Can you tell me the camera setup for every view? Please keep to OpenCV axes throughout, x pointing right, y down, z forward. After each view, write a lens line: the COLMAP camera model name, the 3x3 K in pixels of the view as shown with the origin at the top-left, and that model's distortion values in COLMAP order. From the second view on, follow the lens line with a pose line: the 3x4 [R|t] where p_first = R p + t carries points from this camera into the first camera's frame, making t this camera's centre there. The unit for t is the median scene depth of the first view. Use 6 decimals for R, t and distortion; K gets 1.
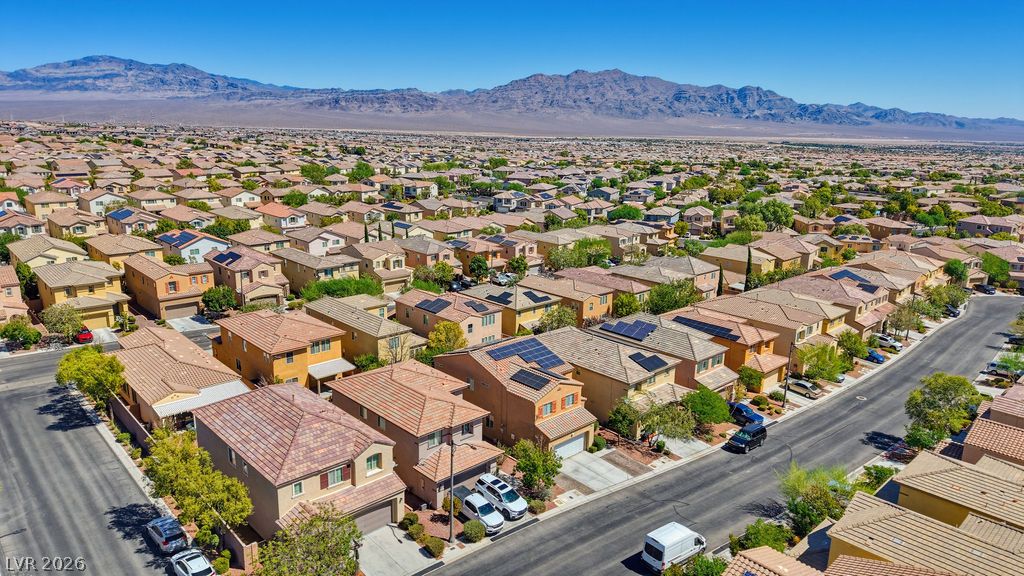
lens RADIAL K [[678.1, 0, 512.0], [0, 678.1, 288.0], [0, 0, 1]] dist [0.056913, -0.070494]
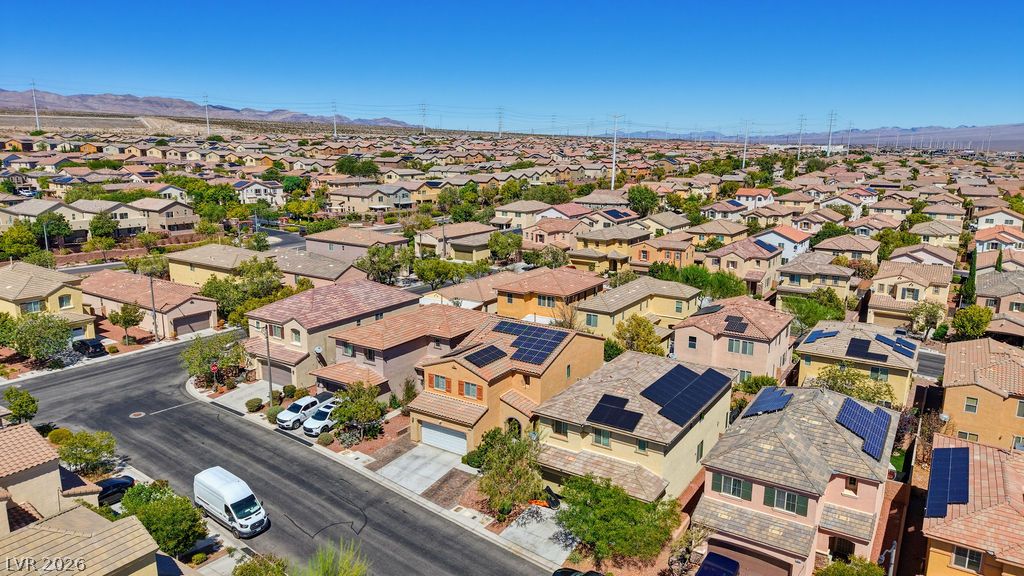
lens RADIAL K [[678.1, 0, 512.0], [0, 678.1, 288.0], [0, 0, 1]] dist [0.056913, -0.070494]
pose [[0.237685, 0.190210, -0.952537, 0.747162], [-0.239210, 0.961900, 0.132390, -0.064429], [0.941427, 0.196389, 0.274130, 0.698876]]
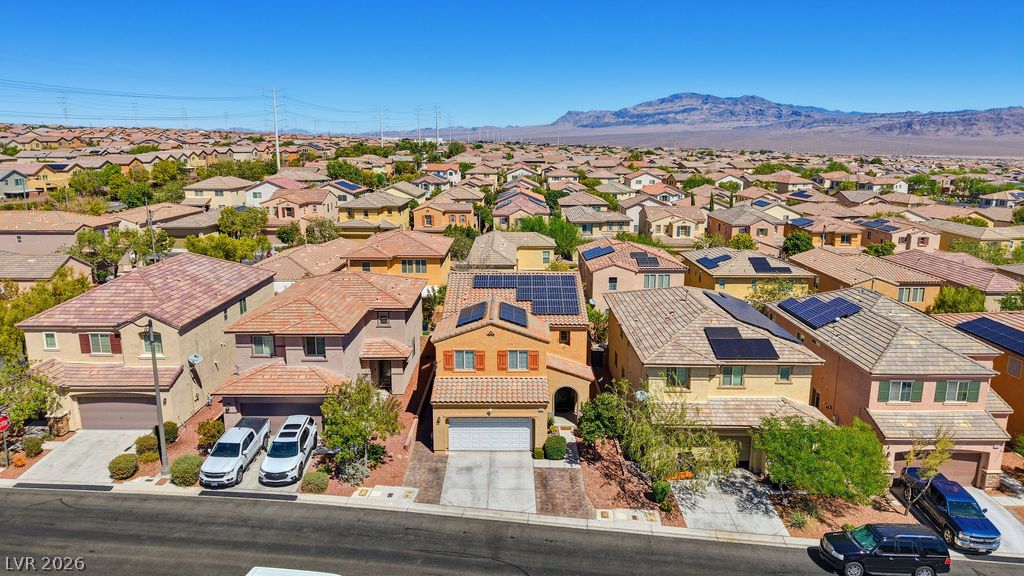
lens RADIAL K [[678.1, 0, 512.0], [0, 678.1, 288.0], [0, 0, 1]] dist [0.056913, -0.070494]
pose [[0.726124, 0.131072, -0.674955, 0.416052], [-0.156994, 0.987335, 0.022838, 0.078714], [0.669400, 0.089381, 0.737505, 0.481783]]
